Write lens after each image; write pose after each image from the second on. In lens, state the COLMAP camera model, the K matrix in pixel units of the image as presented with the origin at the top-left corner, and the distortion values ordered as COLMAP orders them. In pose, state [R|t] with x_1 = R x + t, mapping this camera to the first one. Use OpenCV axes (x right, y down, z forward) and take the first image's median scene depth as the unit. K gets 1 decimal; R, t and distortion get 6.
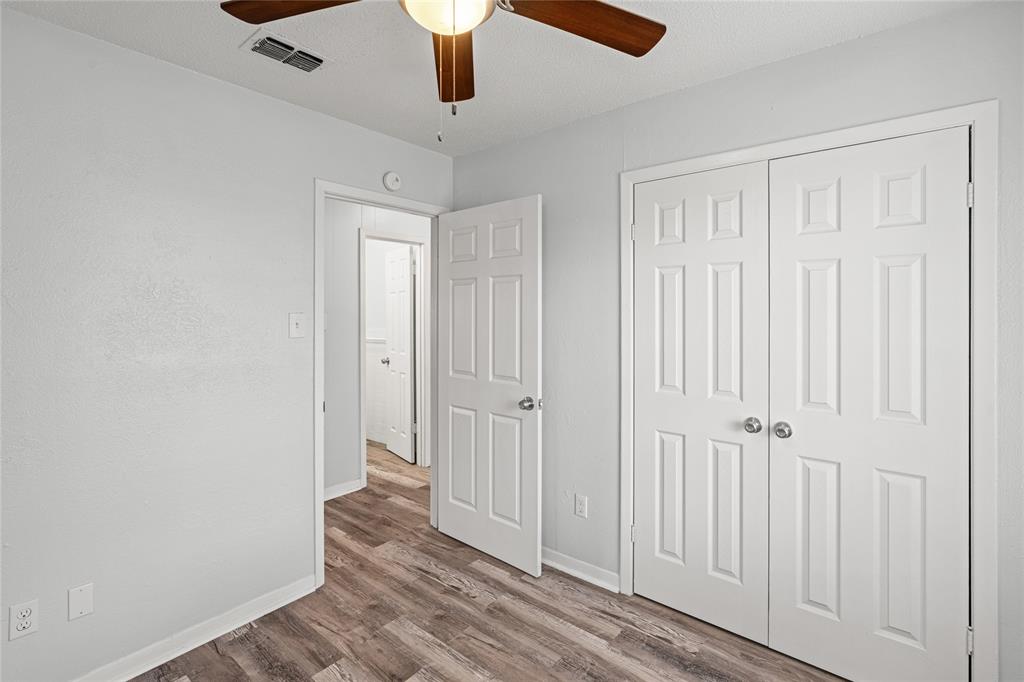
lens RADIAL K [[473.5, 0, 507.8], [0, 473.5, 315.5], [0, 0, 1]] dist [-0.000784, 0.000175]
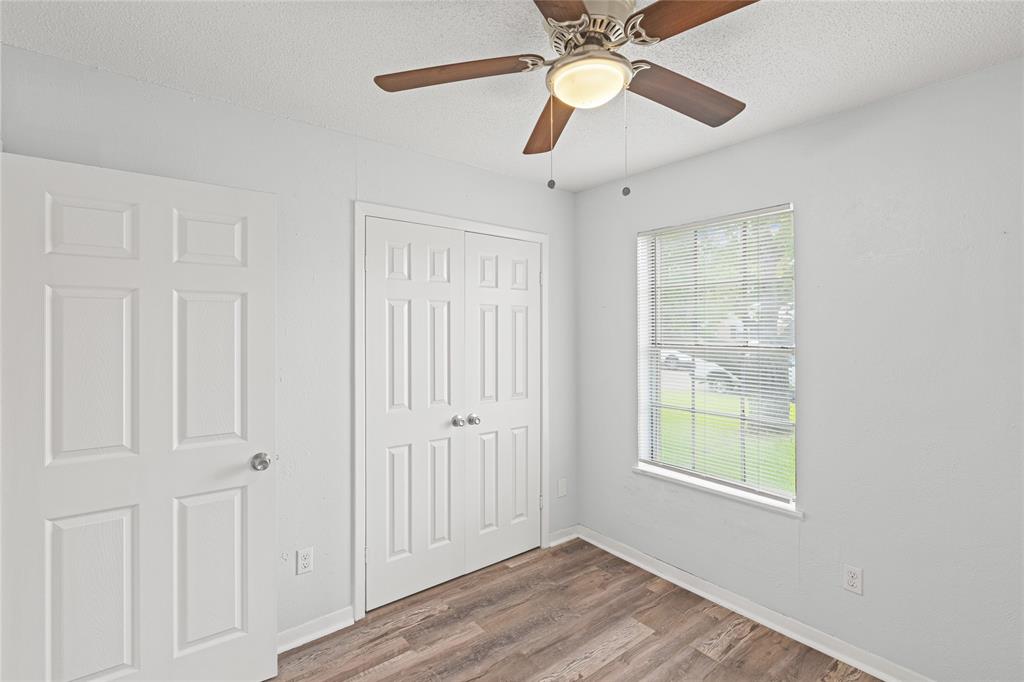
lens RADIAL K [[467.0, 0, 499.9], [0, 467.0, 336.9], [0, 0, 1]] dist [-0.001317, -0.000821]
pose [[0.221302, -0.013252, 0.975115, -0.688554], [0.011128, 0.999877, 0.011063, -0.023329], [-0.975142, 0.008403, 0.221422, 0.510829]]
